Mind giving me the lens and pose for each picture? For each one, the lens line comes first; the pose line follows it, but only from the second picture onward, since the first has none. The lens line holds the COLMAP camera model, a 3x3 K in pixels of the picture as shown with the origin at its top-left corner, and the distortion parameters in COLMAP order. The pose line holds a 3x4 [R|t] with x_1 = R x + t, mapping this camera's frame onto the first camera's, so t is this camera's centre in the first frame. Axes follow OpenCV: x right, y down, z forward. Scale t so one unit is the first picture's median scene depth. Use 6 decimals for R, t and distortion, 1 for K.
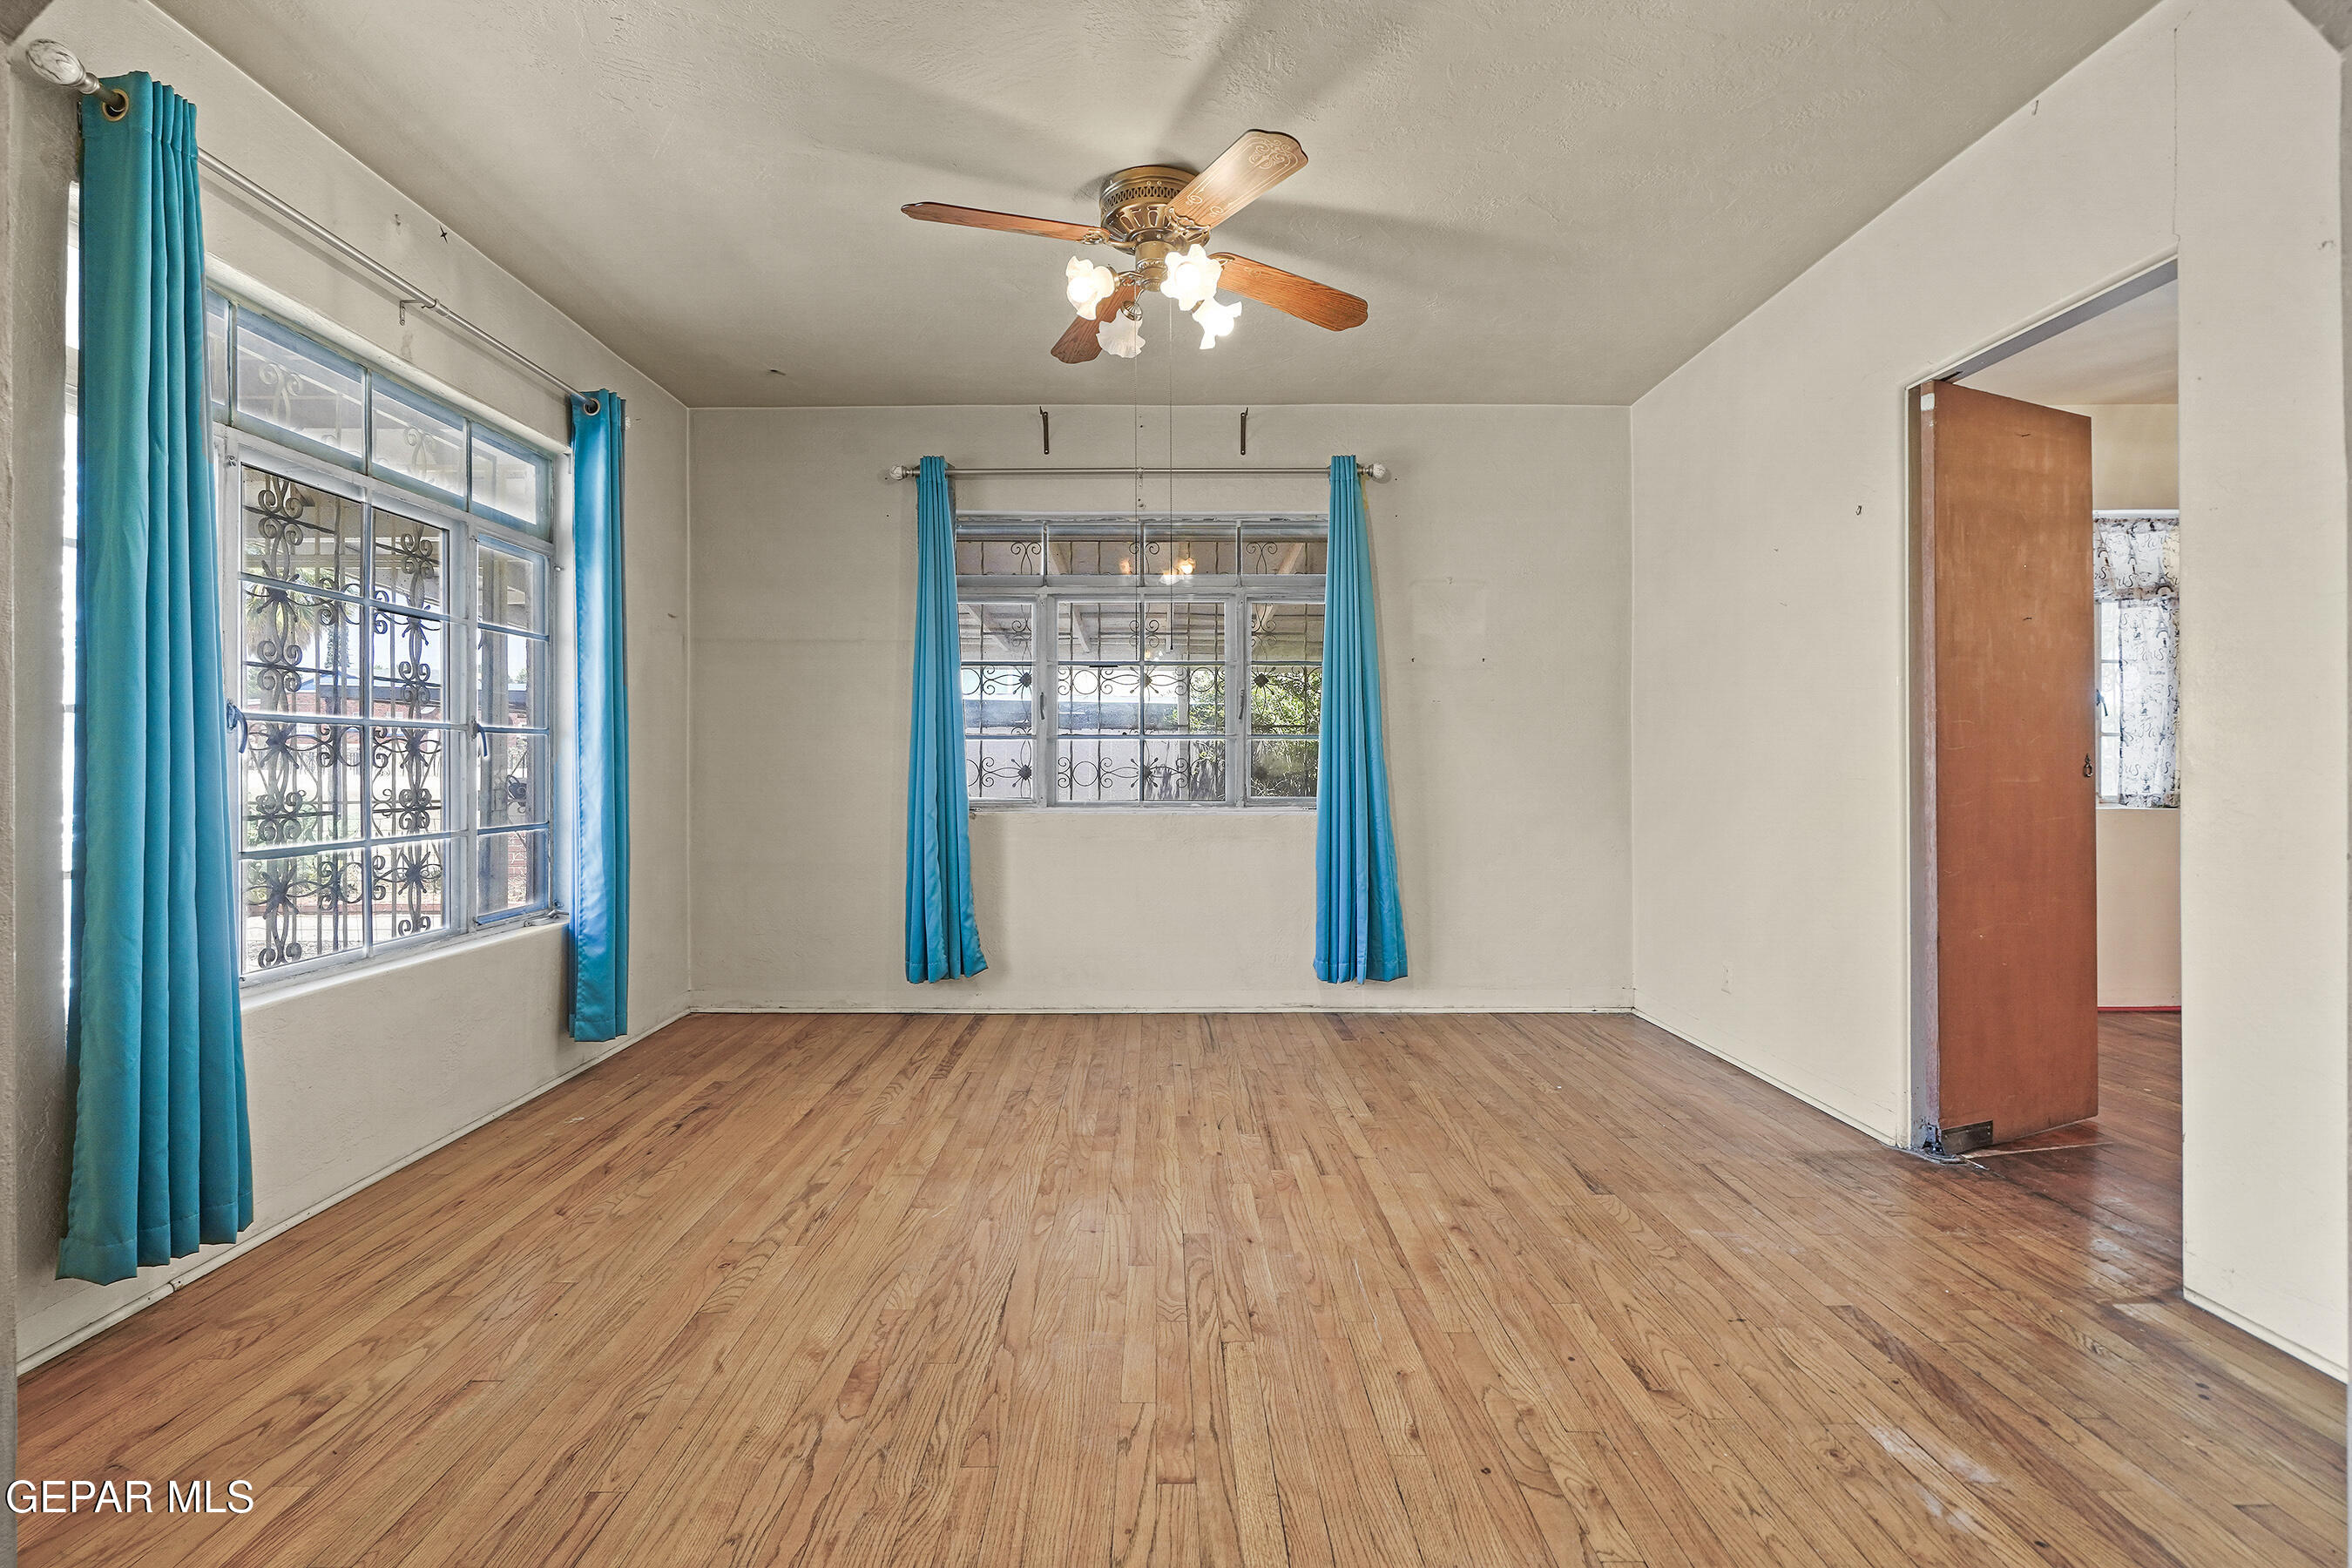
lens RADIAL K [[1097.5, 0, 1161.6], [0, 1097.5, 771.9], [0, 0, 1]] dist [-0.001234, 0.001846]
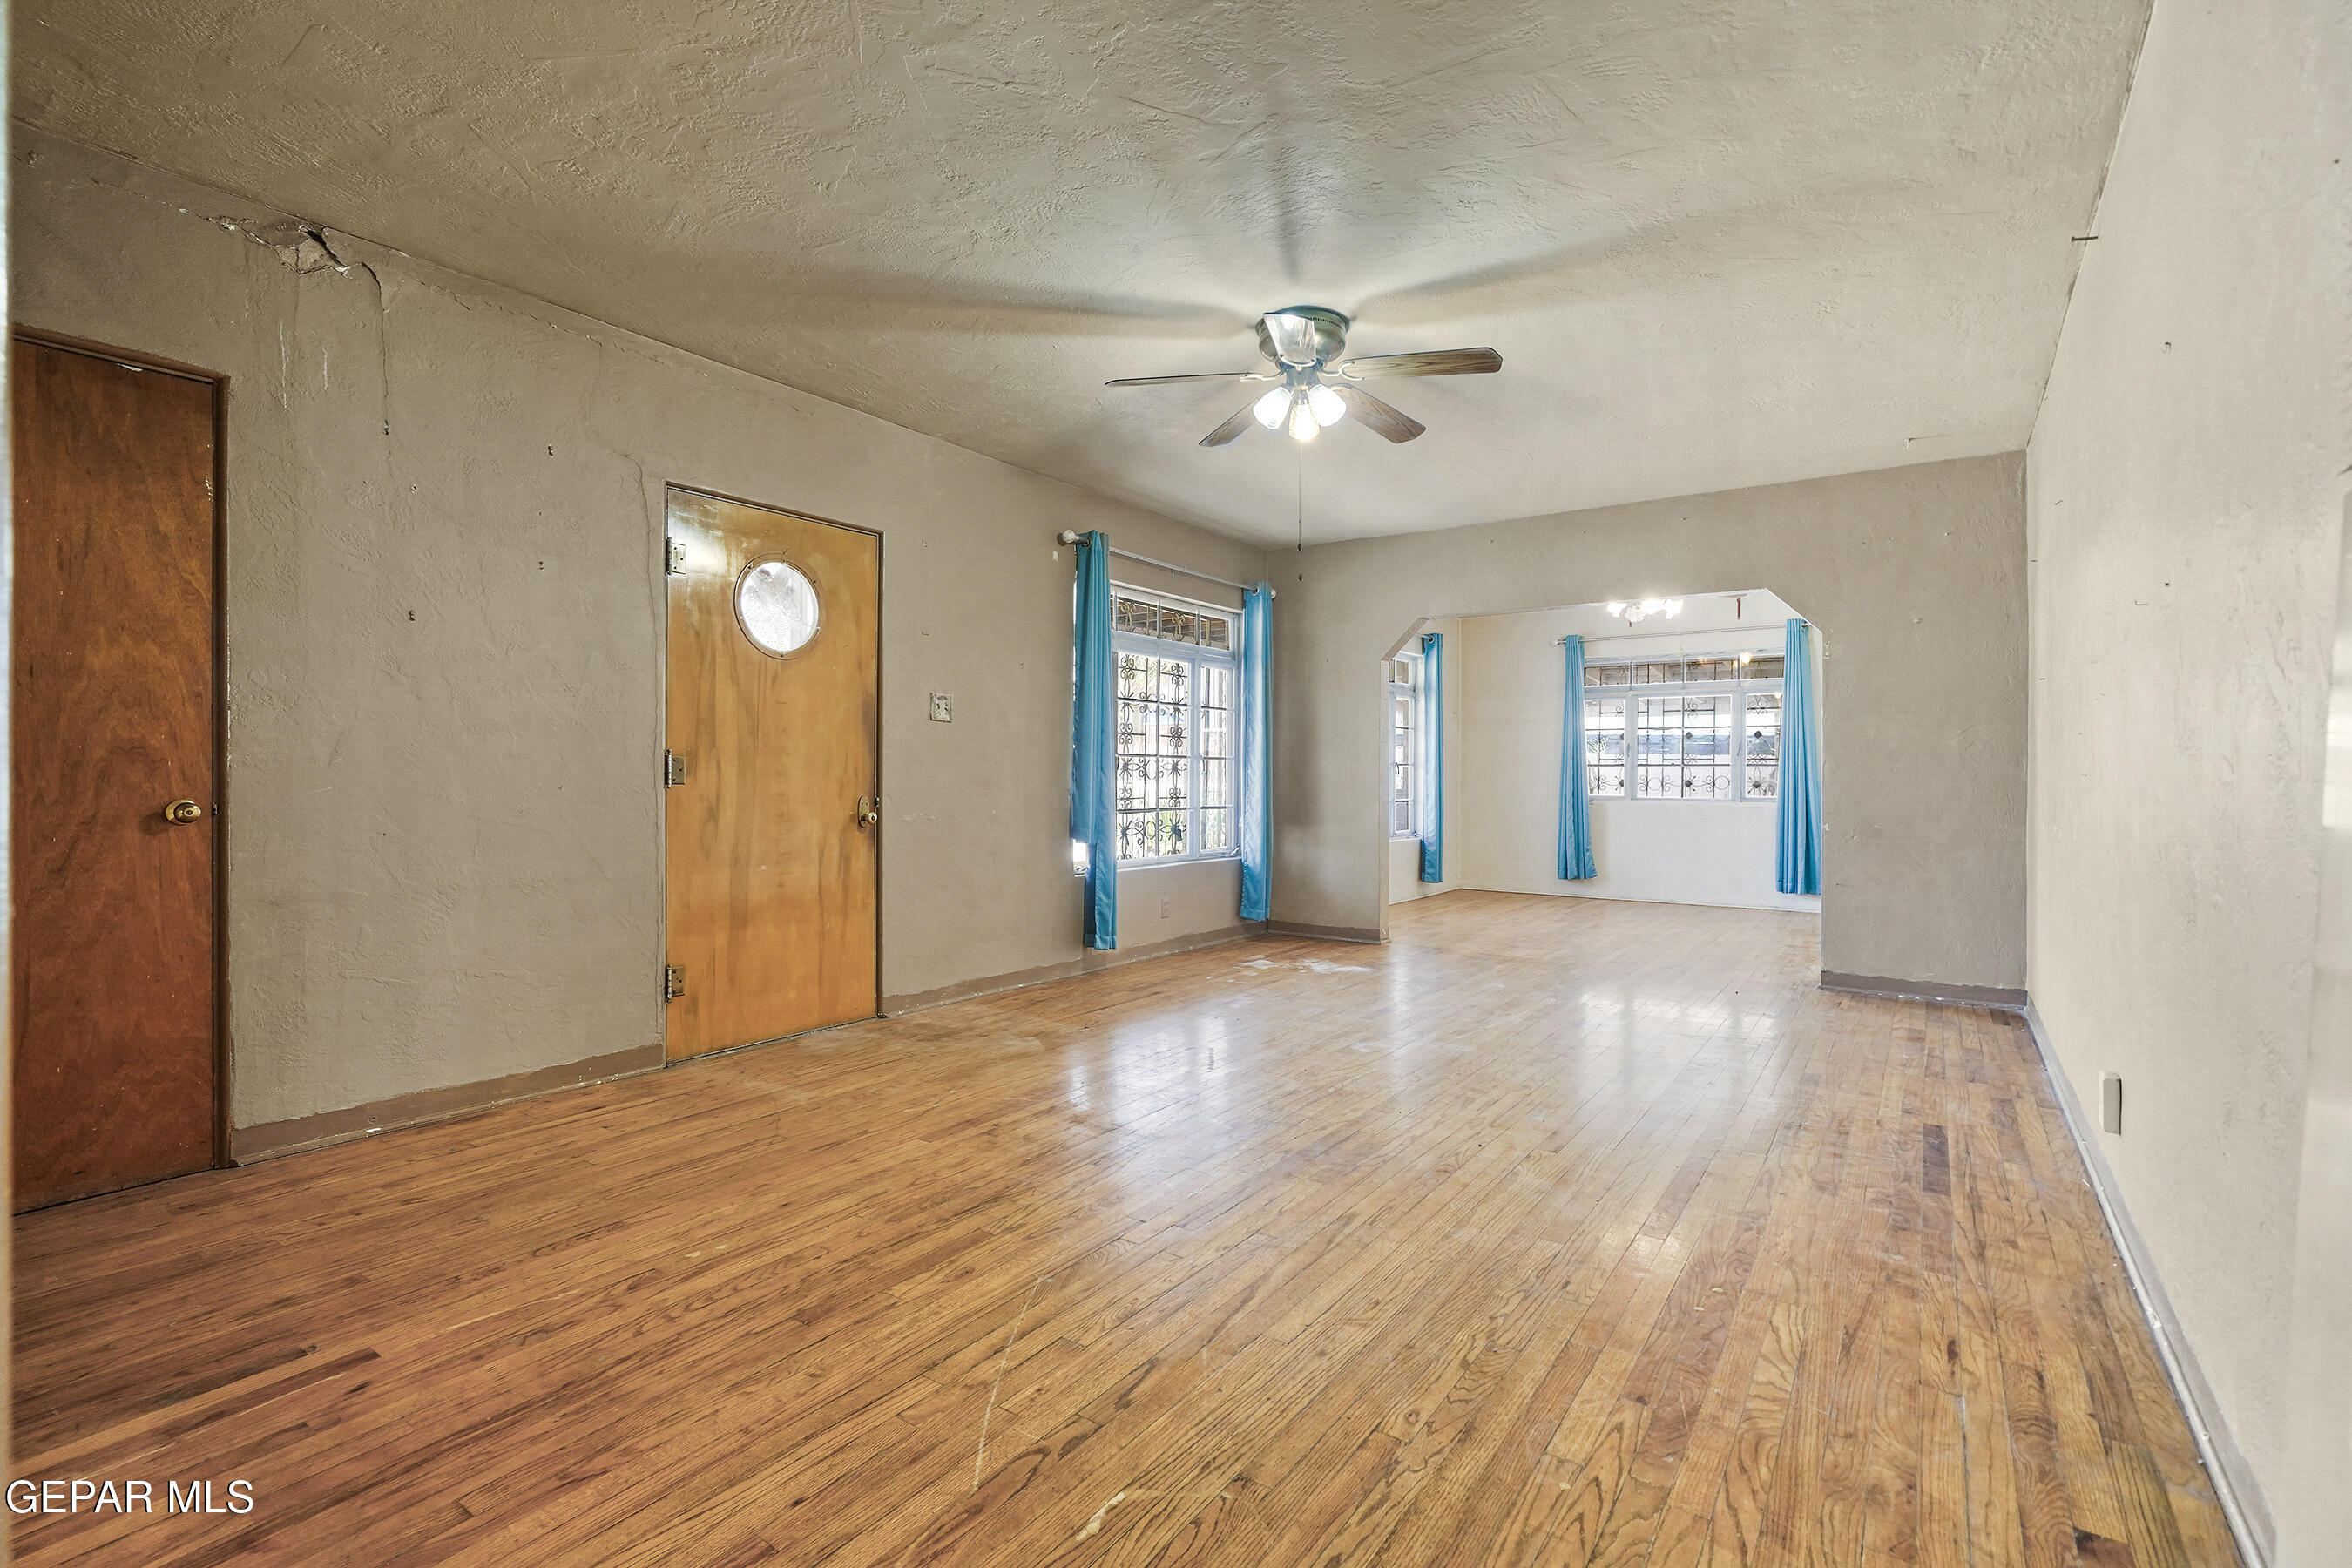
lens RADIAL K [[1082.0, 0, 1176.0], [0, 1082.0, 784.0], [0, 0, 1]] dist [-0.002042, 0.000566]
pose [[0.821024, 0.007364, -0.570847, 0.538182], [-0.010235, 0.999946, -0.001821, 0.022355], [0.570802, 0.007337, 0.821055, -1.735759]]
